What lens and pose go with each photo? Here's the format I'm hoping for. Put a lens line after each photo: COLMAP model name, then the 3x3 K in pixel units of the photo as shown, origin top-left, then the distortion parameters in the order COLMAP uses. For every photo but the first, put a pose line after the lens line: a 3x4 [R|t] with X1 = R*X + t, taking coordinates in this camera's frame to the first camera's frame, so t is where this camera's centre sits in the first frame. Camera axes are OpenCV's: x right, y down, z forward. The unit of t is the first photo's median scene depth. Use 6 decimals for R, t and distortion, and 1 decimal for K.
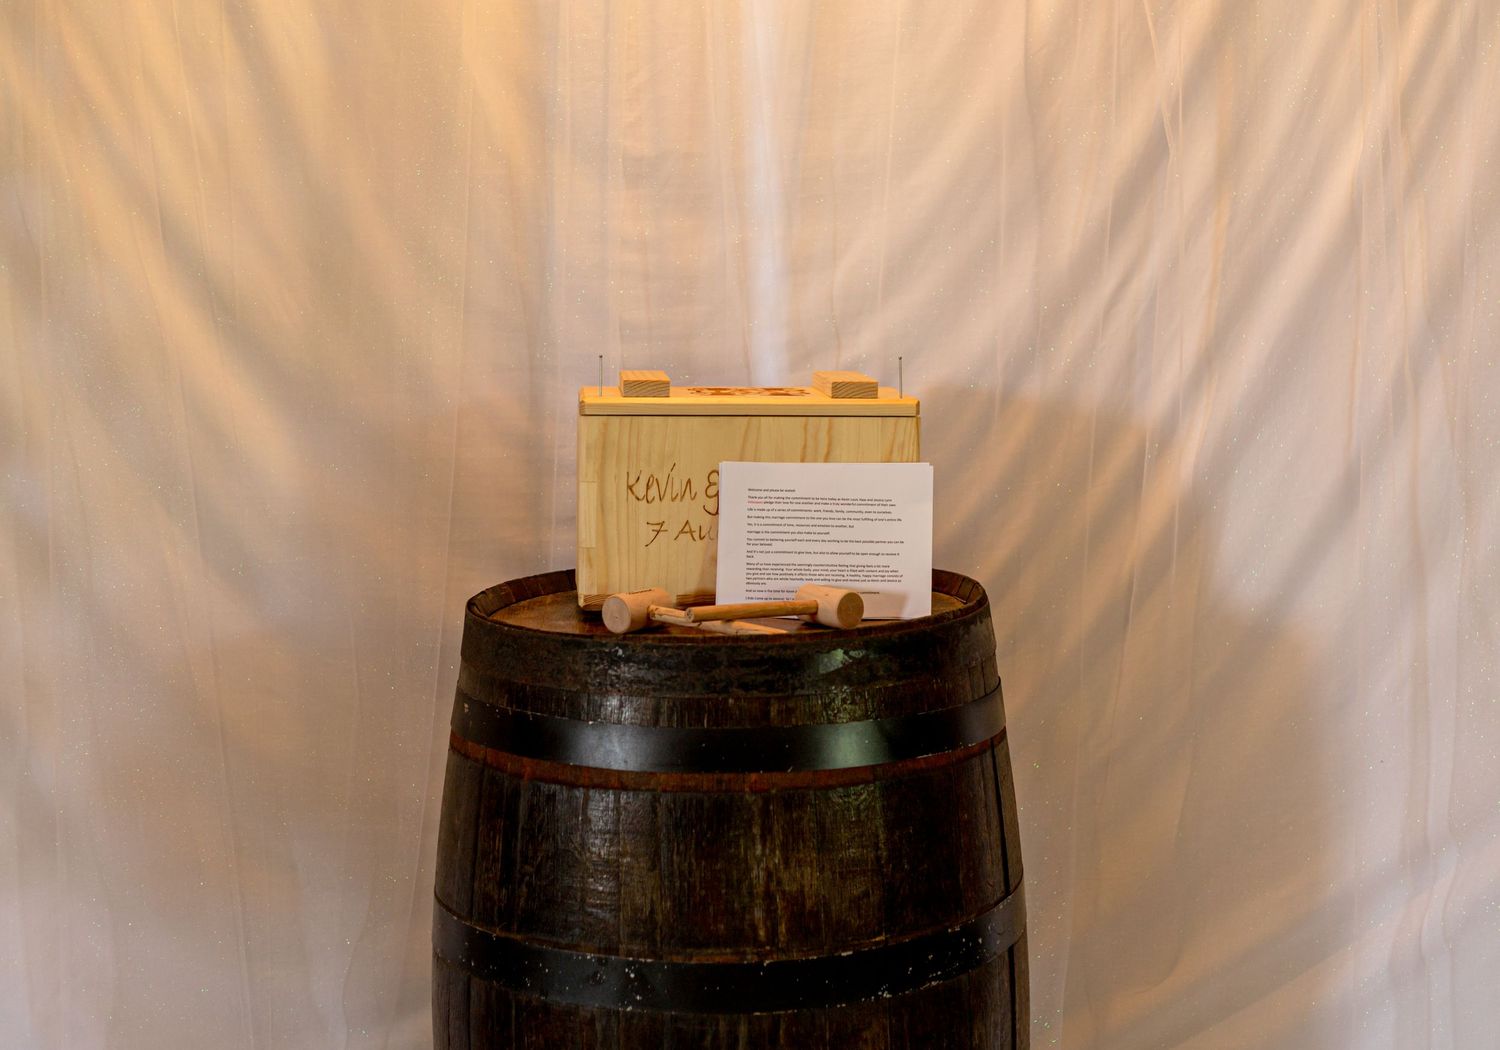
lens RADIAL K [[2180.7, 0, 753.8], [0, 2180.7, 527.2], [0, 0, 1]] dist [0.034992, 0.000000]
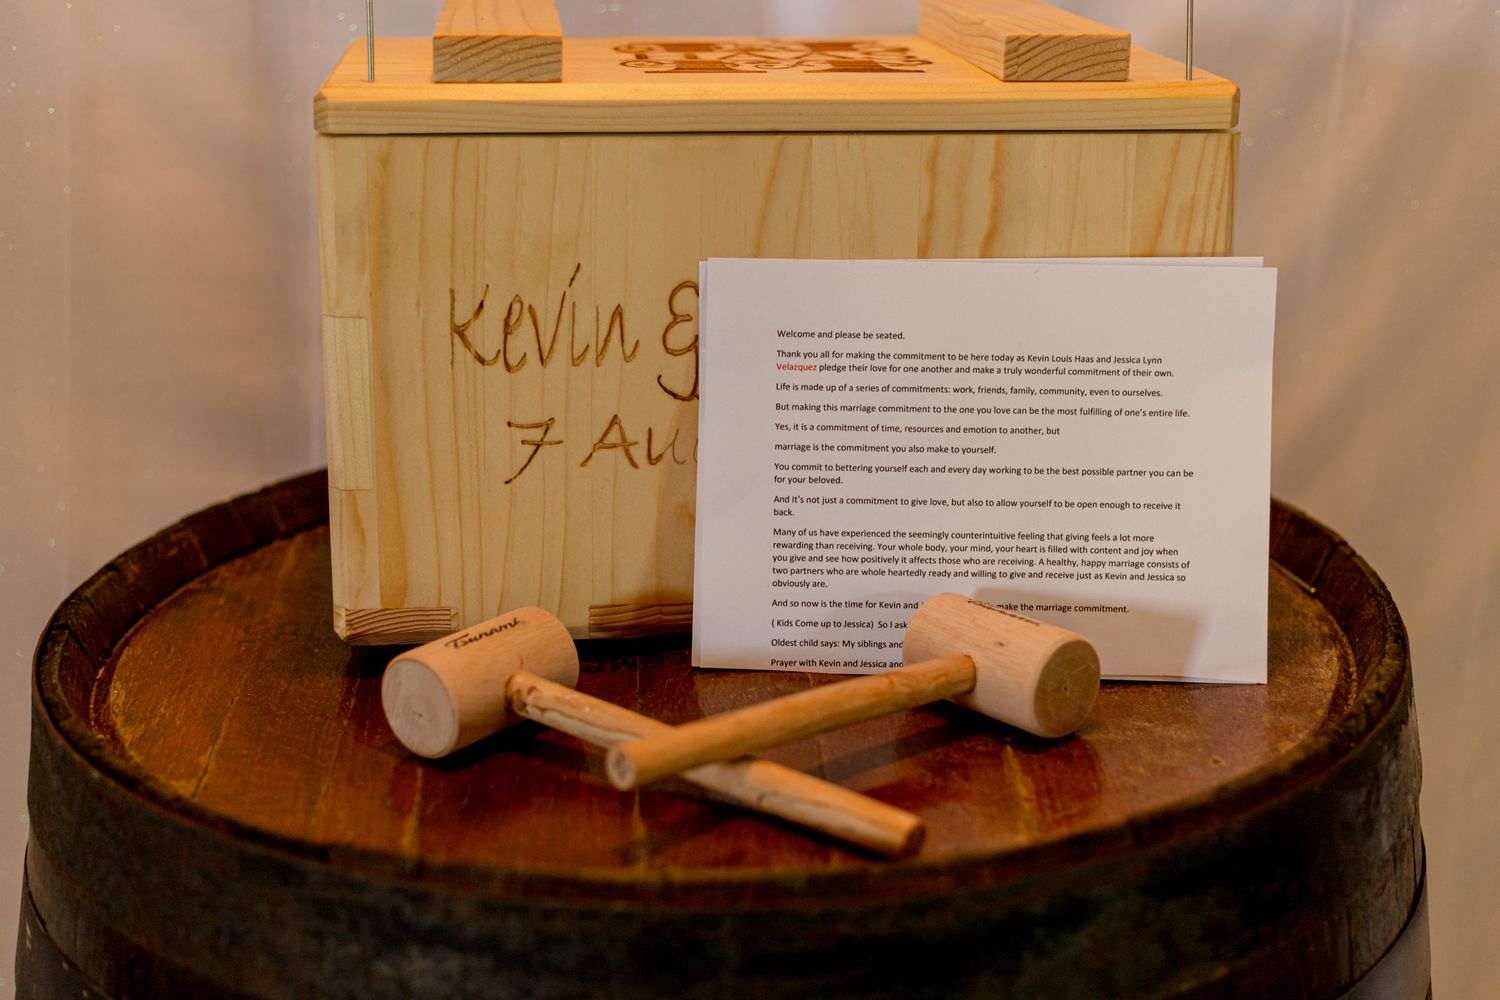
lens RADIAL K [[2245.9, 0, 738.5], [0, 2245.9, 498.6], [0, 0, 1]] dist [0.001840, 0.000000]
pose [[0.999865, -0.006223, 0.015182, -0.015222], [0.003553, 0.985446, 0.169952, -0.054623], [-0.016019, -0.169875, 0.985335, 0.617689]]
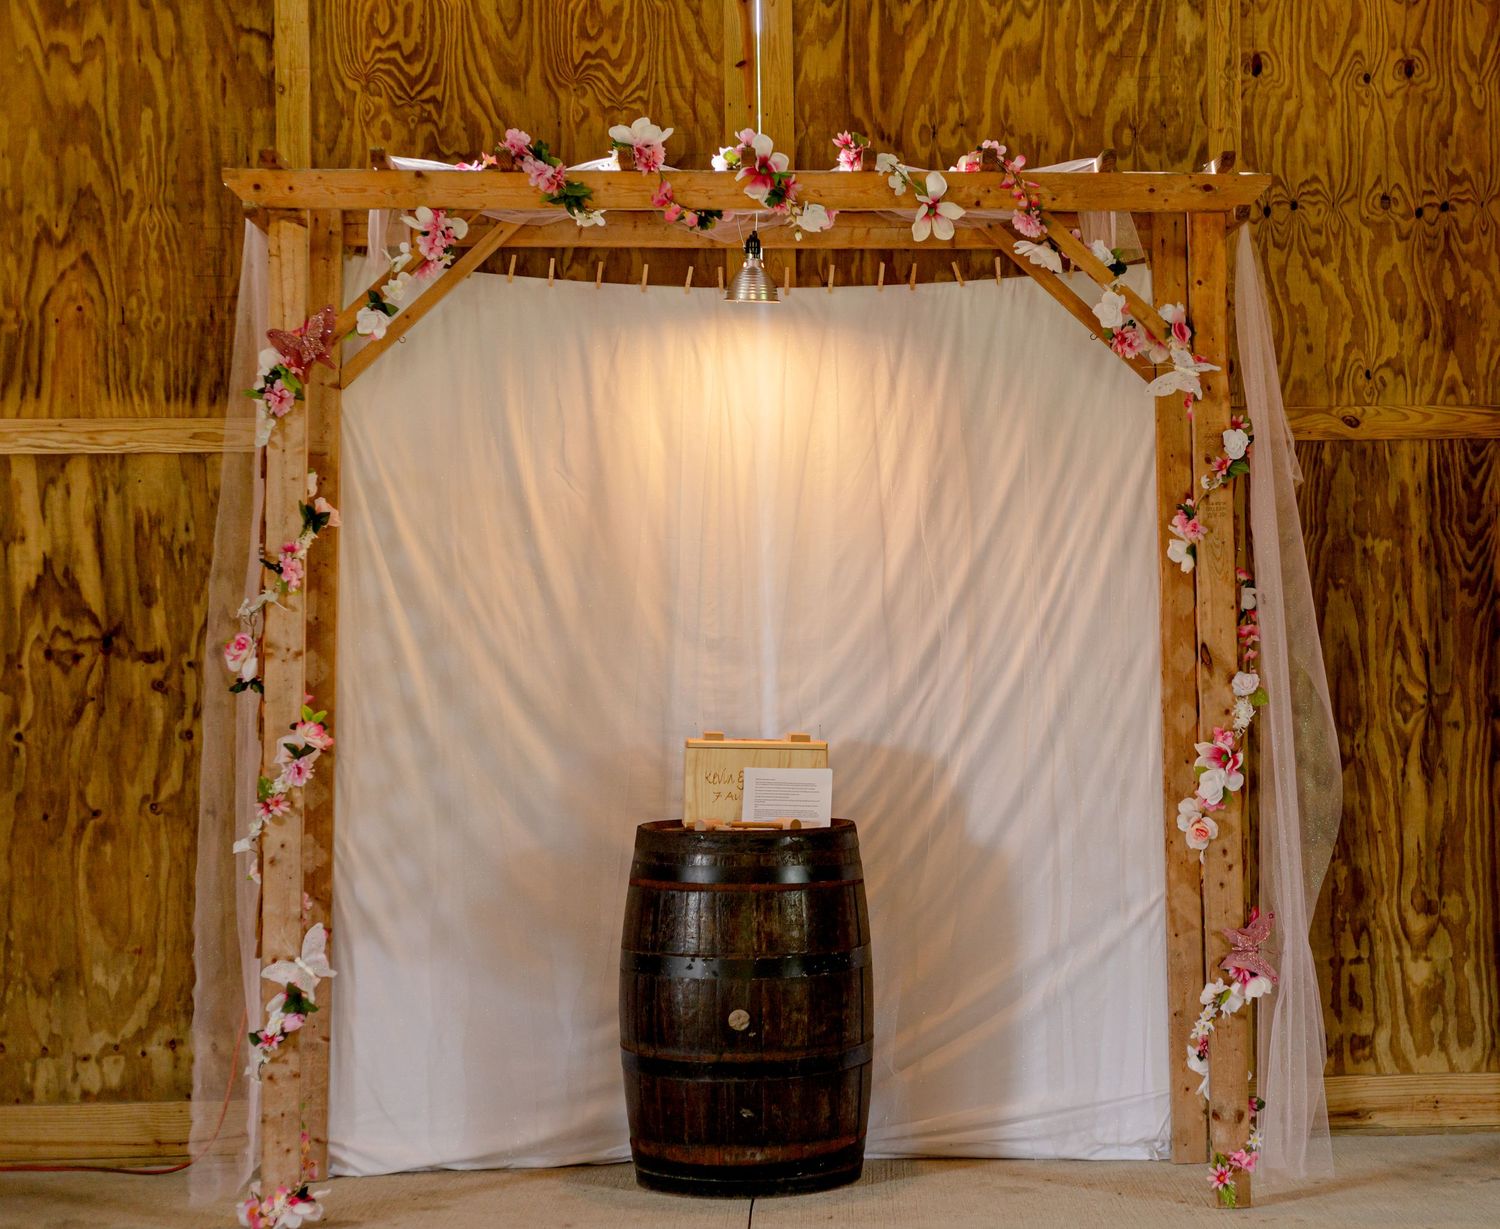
lens RADIAL K [[2224.2, 0, 751.7], [0, 2224.2, 613.4], [0, 0, 1]] dist [0.069666, 0.000000]
pose [[0.999351, 0.008491, -0.035009, 0.077101], [-0.013778, 0.988025, -0.153675, 0.178777], [0.033285, 0.154058, 0.987501, -1.444614]]
